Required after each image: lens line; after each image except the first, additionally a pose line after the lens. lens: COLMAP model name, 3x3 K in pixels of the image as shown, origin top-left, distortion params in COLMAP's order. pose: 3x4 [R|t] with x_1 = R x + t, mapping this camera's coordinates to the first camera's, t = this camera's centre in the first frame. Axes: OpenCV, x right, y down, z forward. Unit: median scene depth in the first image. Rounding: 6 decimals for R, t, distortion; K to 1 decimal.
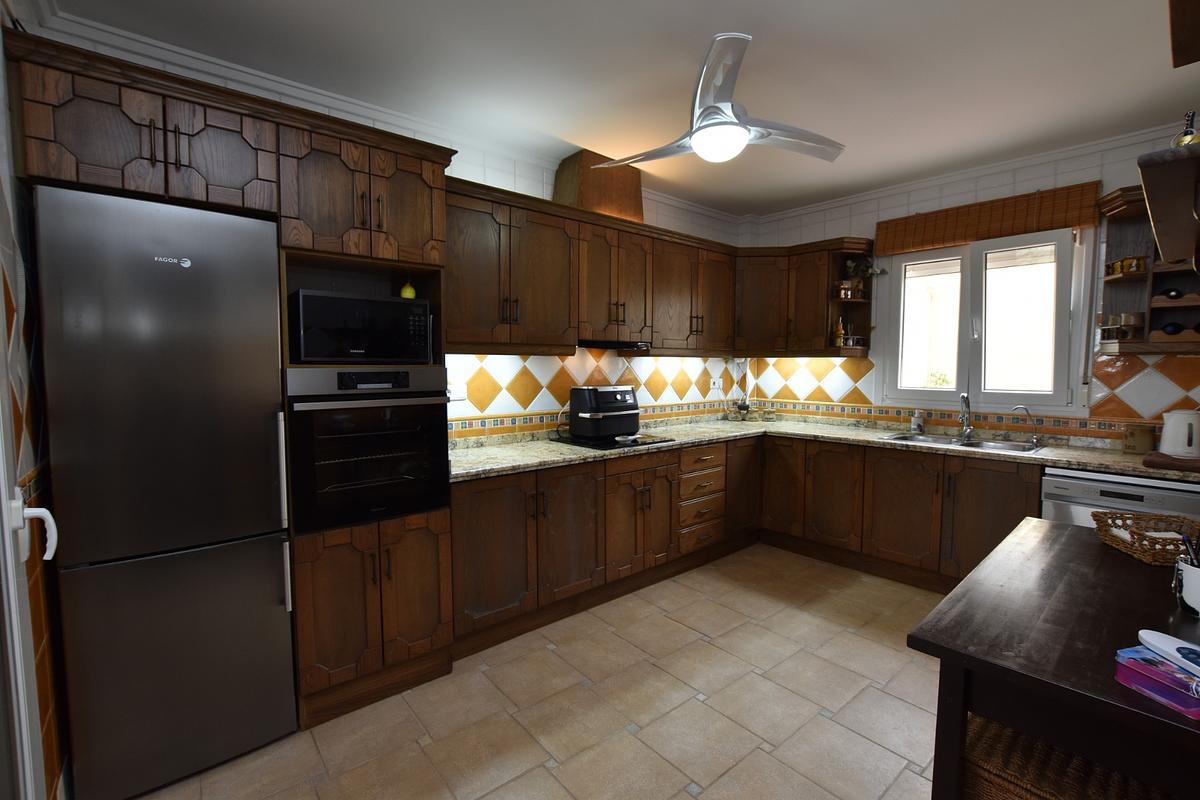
lens RADIAL K [[528.3, 0, 603.8], [0, 528.3, 401.8], [0, 0, 1]] dist [-0.034547, 0.007293]
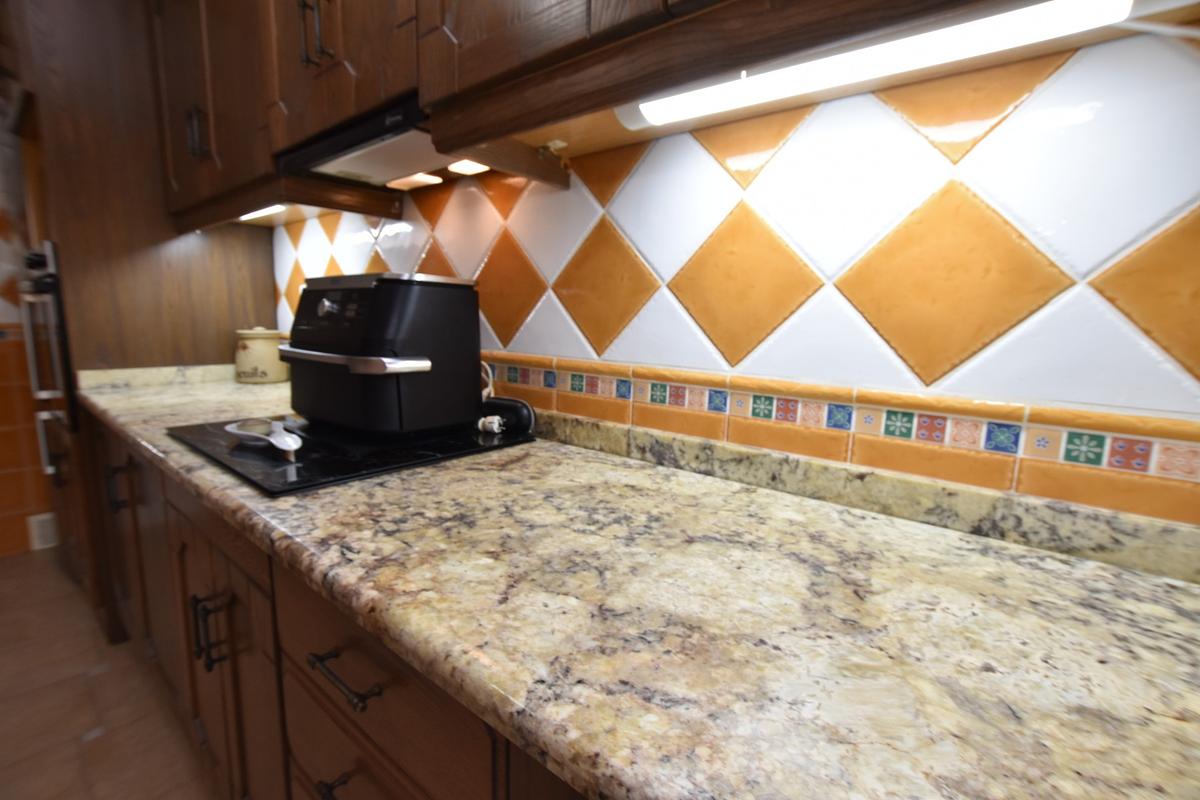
lens RADIAL K [[528.3, 0, 603.8], [0, 528.3, 401.8], [0, 0, 1]] dist [-0.034547, 0.007293]
pose [[0.174458, 0.156251, -0.972188, 0.388090], [-0.094883, 0.985402, 0.141349, -0.014188], [0.980082, 0.067585, 0.186737, 1.135036]]
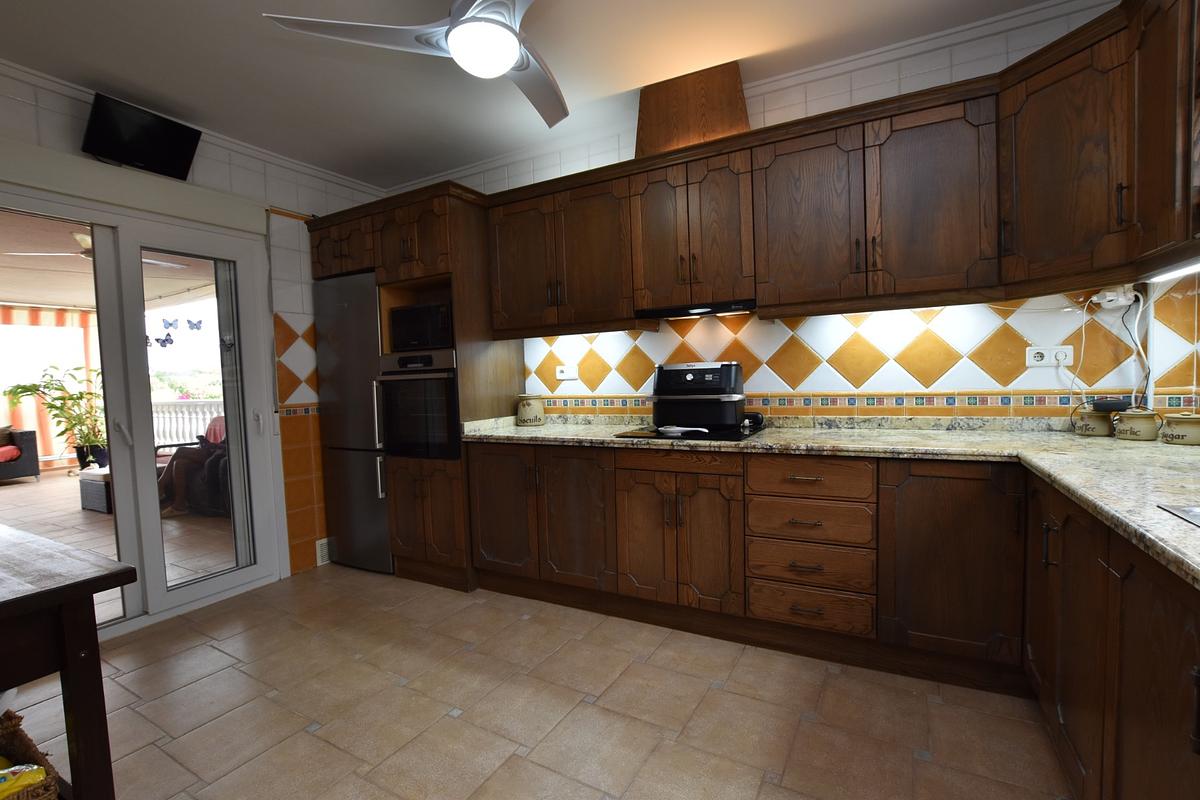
lens RADIAL K [[528.3, 0, 603.8], [0, 528.3, 401.8], [0, 0, 1]] dist [-0.034547, 0.007293]
pose [[0.351820, 0.033255, -0.935477, 0.726216], [-0.031272, 0.999228, 0.023760, 0.013286], [0.935545, 0.020895, 0.352589, 0.621470]]
